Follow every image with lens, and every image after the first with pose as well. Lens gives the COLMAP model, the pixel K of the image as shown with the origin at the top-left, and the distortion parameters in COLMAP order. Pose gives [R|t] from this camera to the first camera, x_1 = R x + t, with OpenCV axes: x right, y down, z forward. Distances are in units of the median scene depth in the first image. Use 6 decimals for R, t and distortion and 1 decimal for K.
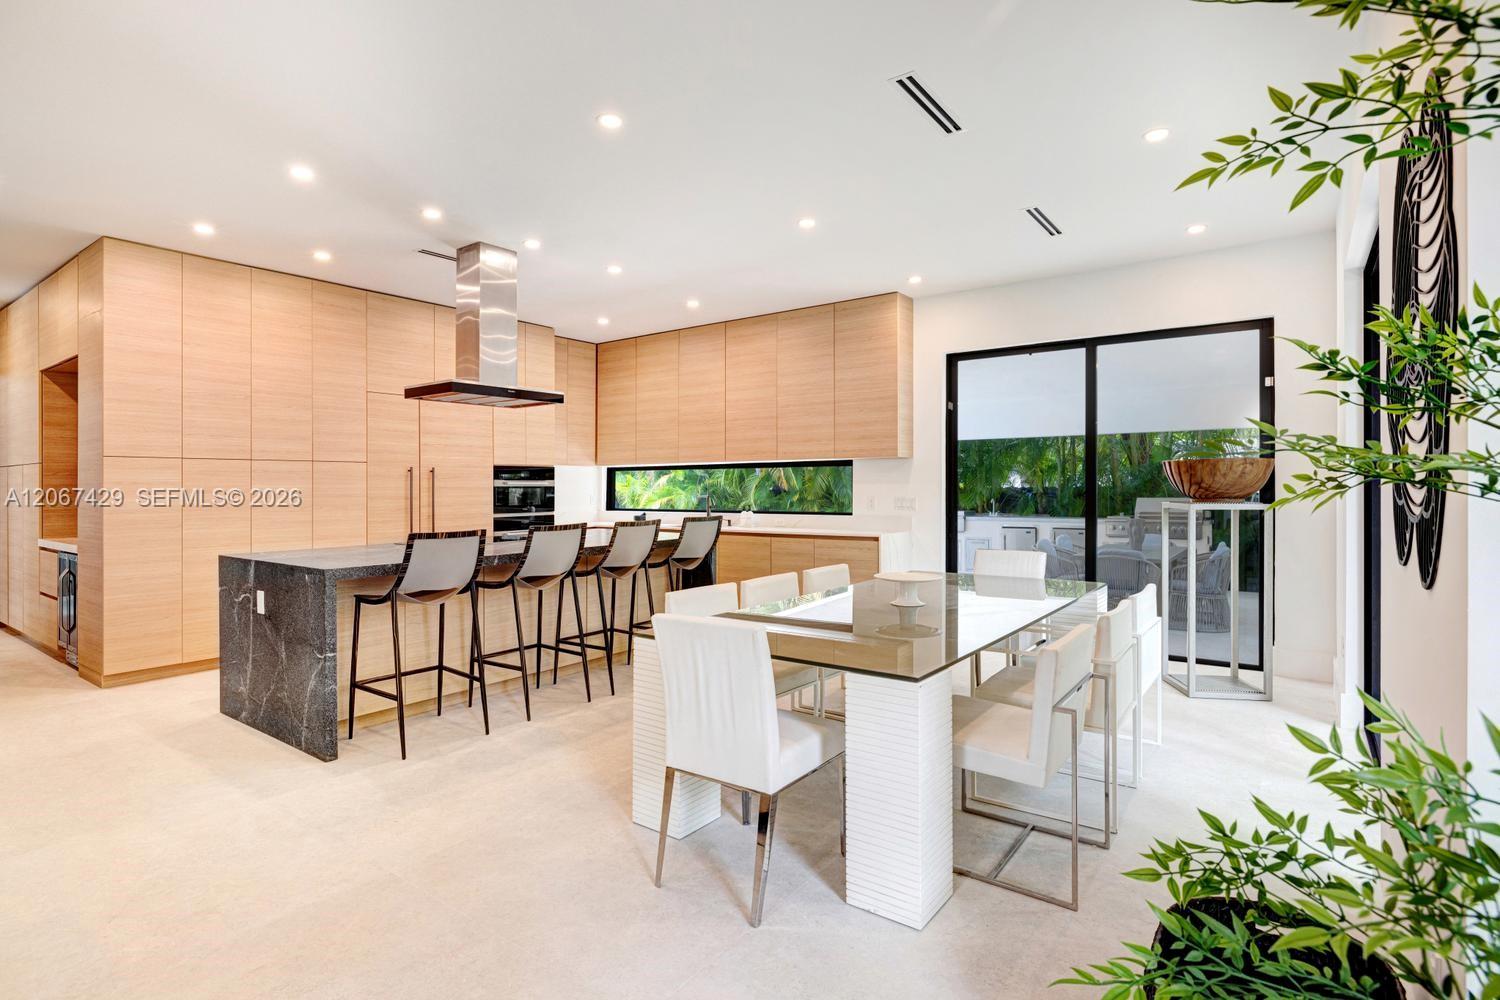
lens RADIAL K [[744.3, 0, 739.4], [0, 744.3, 483.9], [0, 0, 1]] dist [-0.009904, 0.001379]
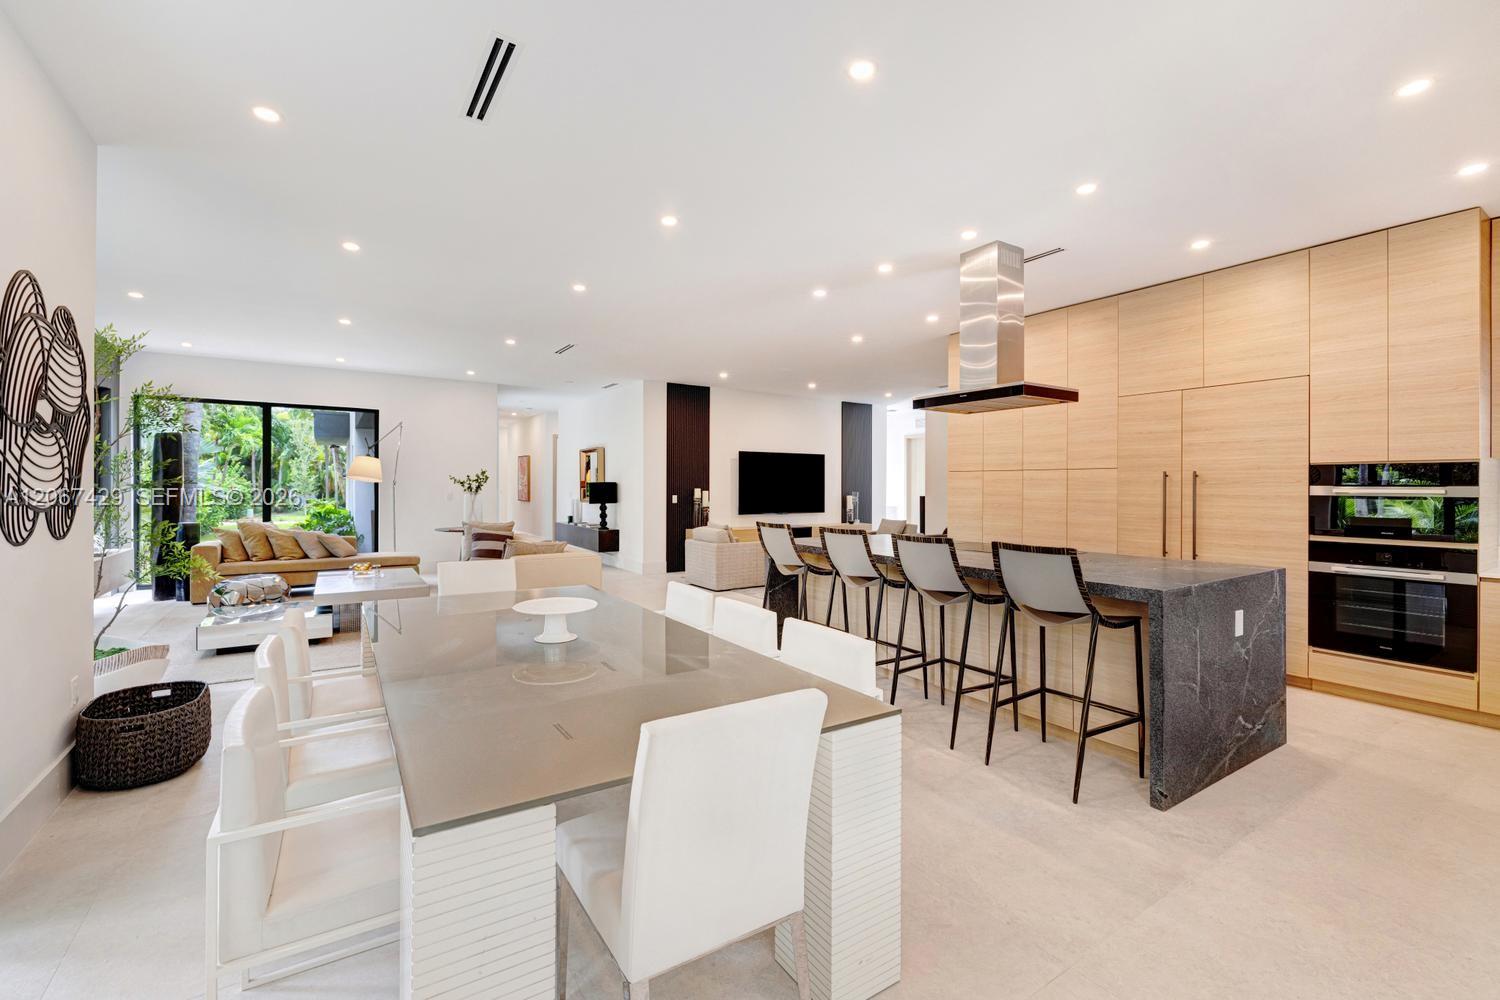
lens RADIAL K [[652.7, 0, 740.3], [0, 652.7, 487.5], [0, 0, 1]] dist [0.001113, -0.000937]
pose [[-0.351941, 0.003921, -0.936014, 0.488845], [0.000573, 0.999992, 0.003974, -0.007411], [0.936022, 0.000862, -0.351940, 0.838149]]
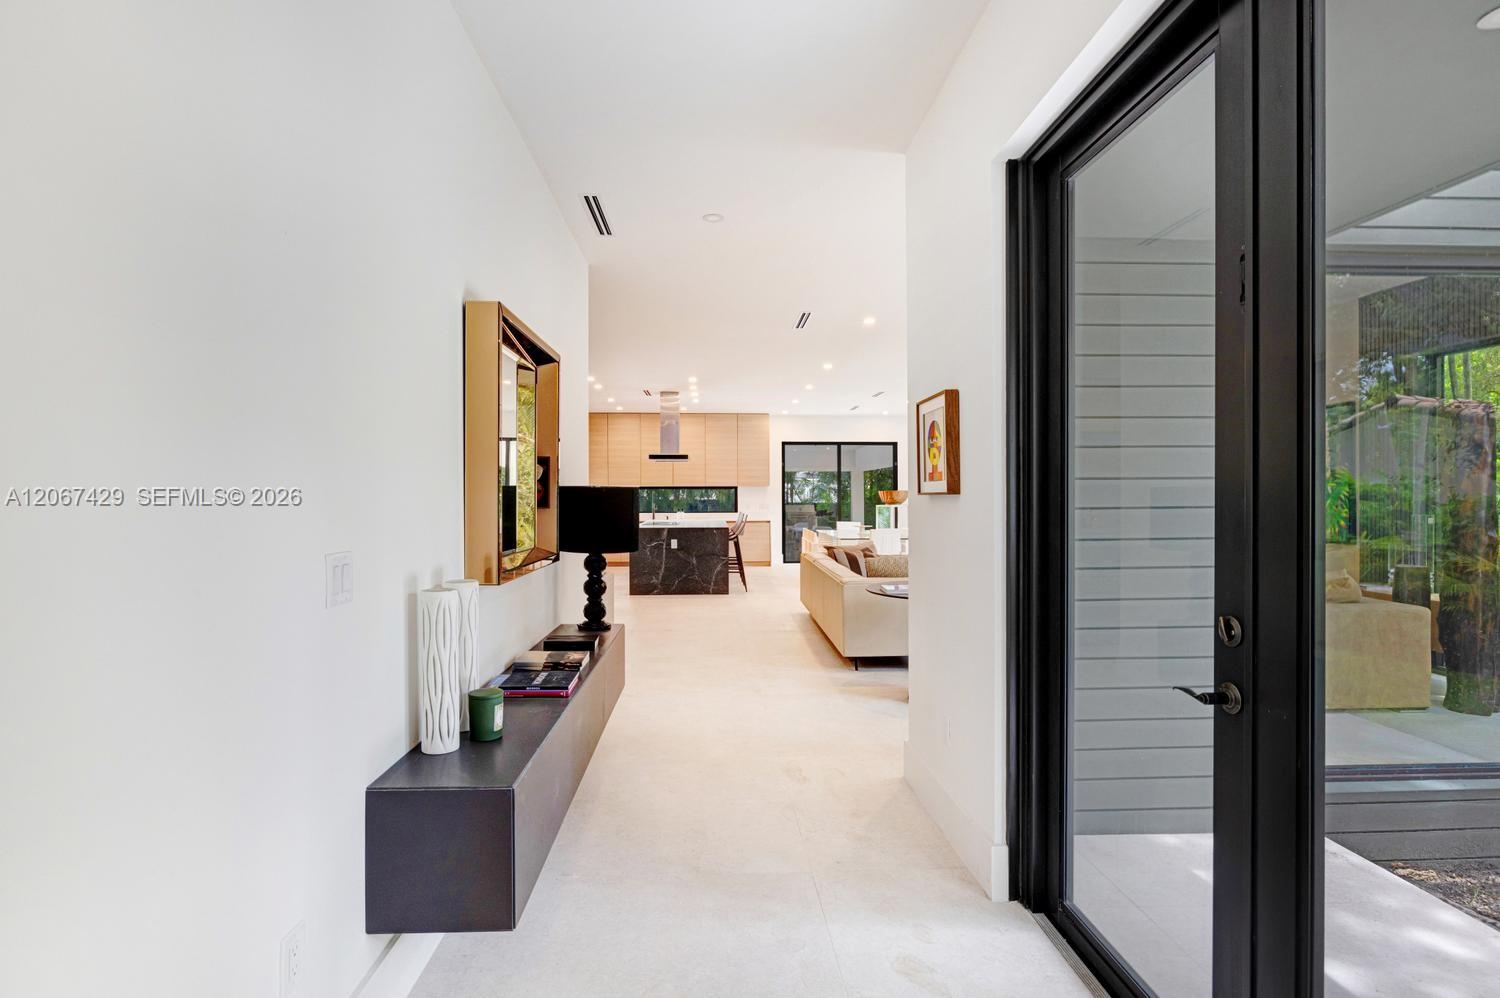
lens RADIAL K [[740.4, 0, 762.7], [0, 740.4, 511.0], [0, 0, 1]] dist [0.003998, 0.000087]
pose [[0.755485, -0.007708, 0.655120, -1.338987], [-0.005034, 0.999833, 0.017570, -0.000747], [-0.655146, -0.016572, 0.755320, -0.725883]]
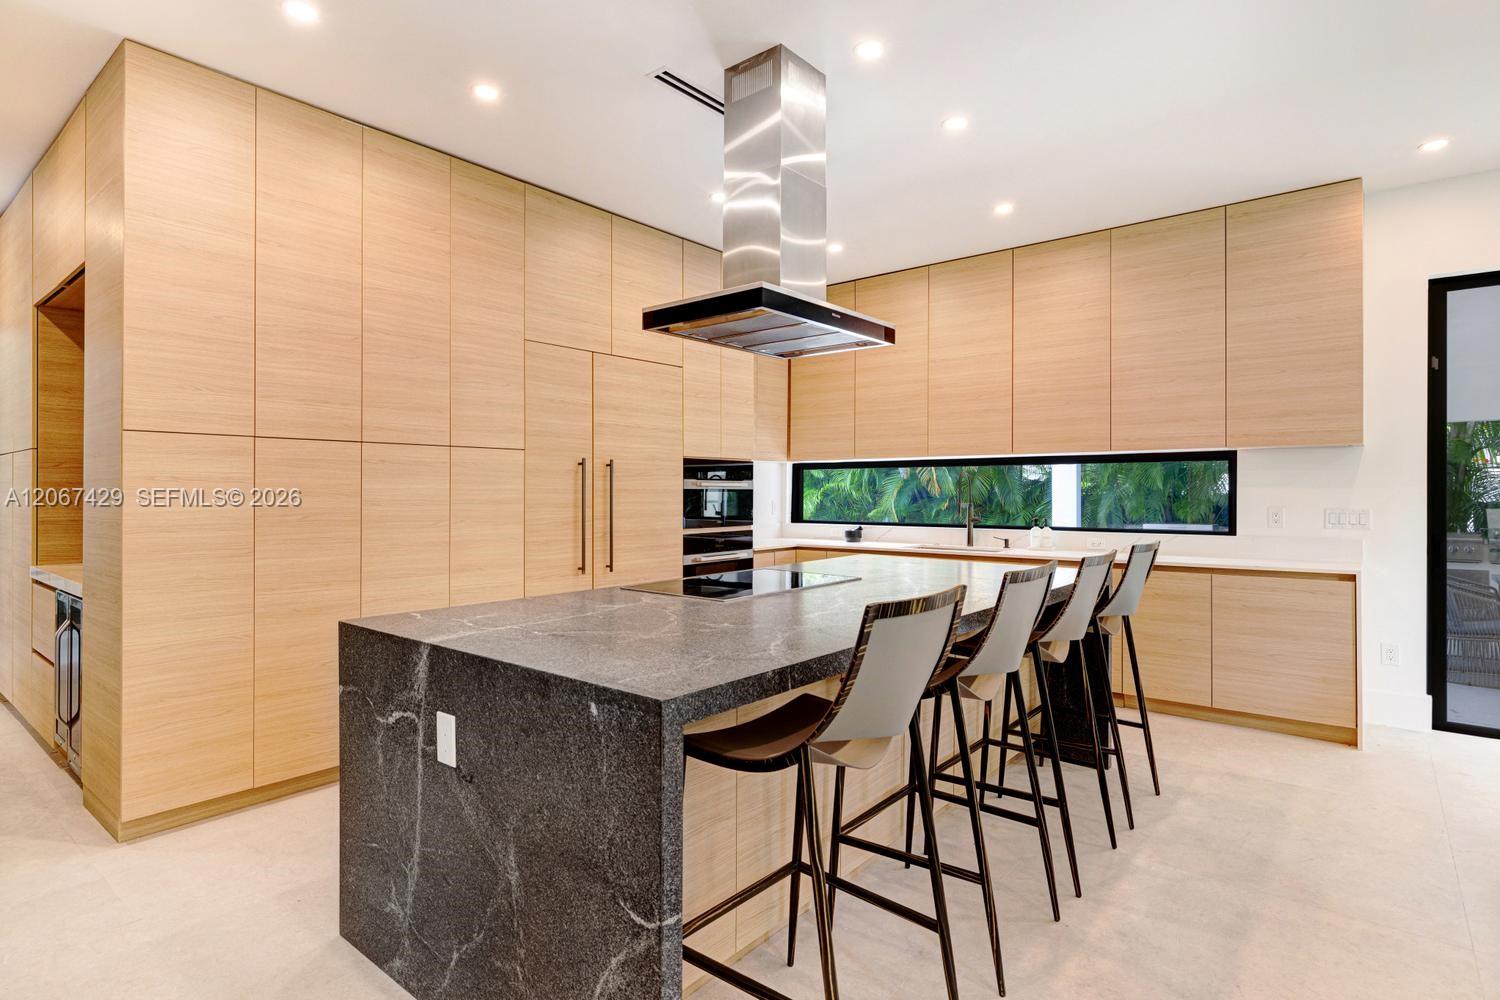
lens RADIAL K [[772.9, 0, 737.6], [0, 772.9, 491.8], [0, 0, 1]] dist [-0.000592, -0.003461]
pose [[0.998608, 0.004837, -0.052527, -0.283906], [-0.004627, 0.999981, 0.004116, 0.003442], [0.052546, -0.003867, 0.998611, 0.344302]]
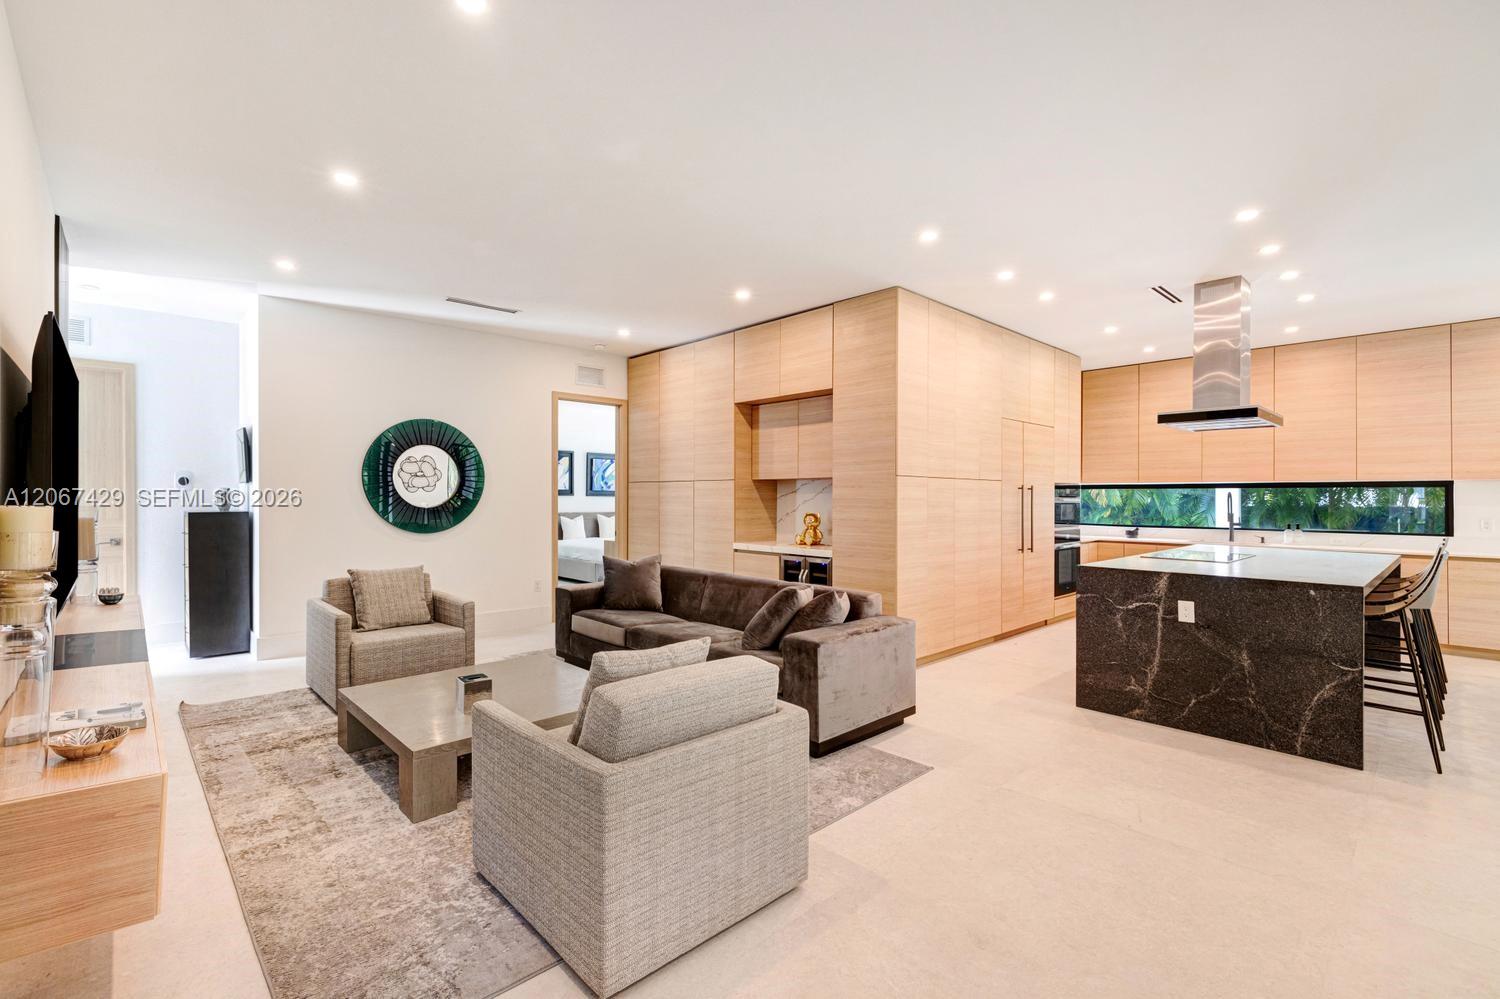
lens RADIAL K [[652.7, 0, 730.0], [0, 652.7, 494.3], [0, 0, 1]] dist [0.001113, -0.000937]
pose [[0.981507, 0.010759, -0.191122, -0.719278], [-0.011219, 0.999936, -0.001326, -0.002763], [0.191095, 0.003445, 0.981565, -0.046798]]
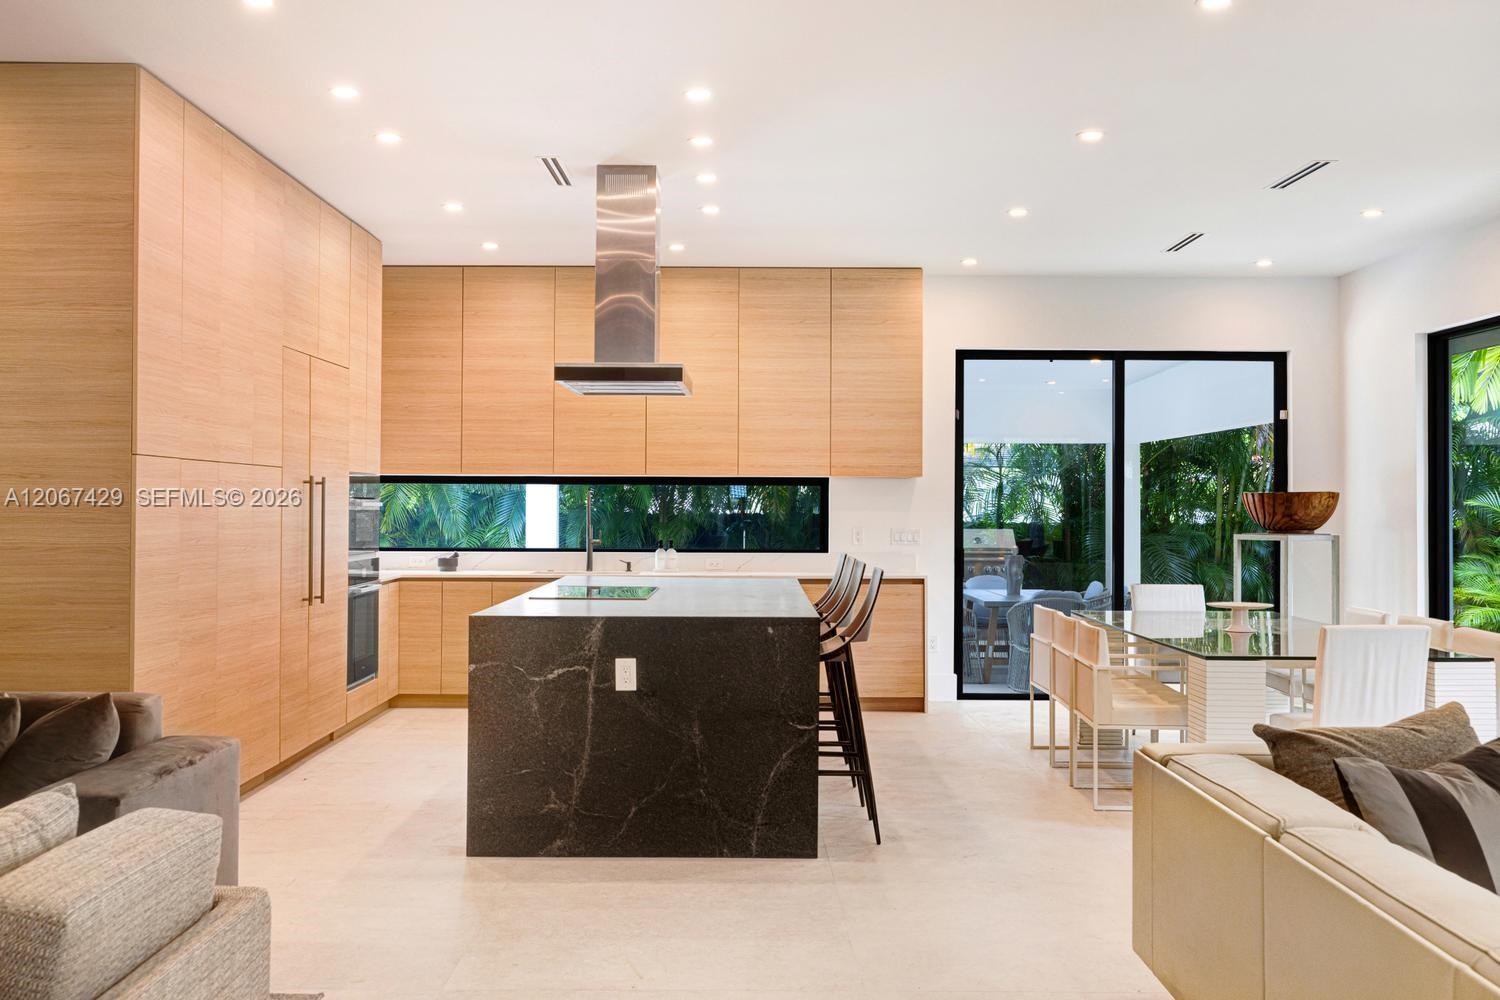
lens RADIAL K [[1458.7, 0, 737.8], [0, 1458.7, 473.3], [0, 0, 1]] dist [-0.031781, 0.000000]
pose [[0.802279, 0.023339, 0.596493, -0.898323], [-0.011707, 0.999658, -0.023368, -0.002065], [-0.596835, 0.011764, 0.802278, -0.125791]]
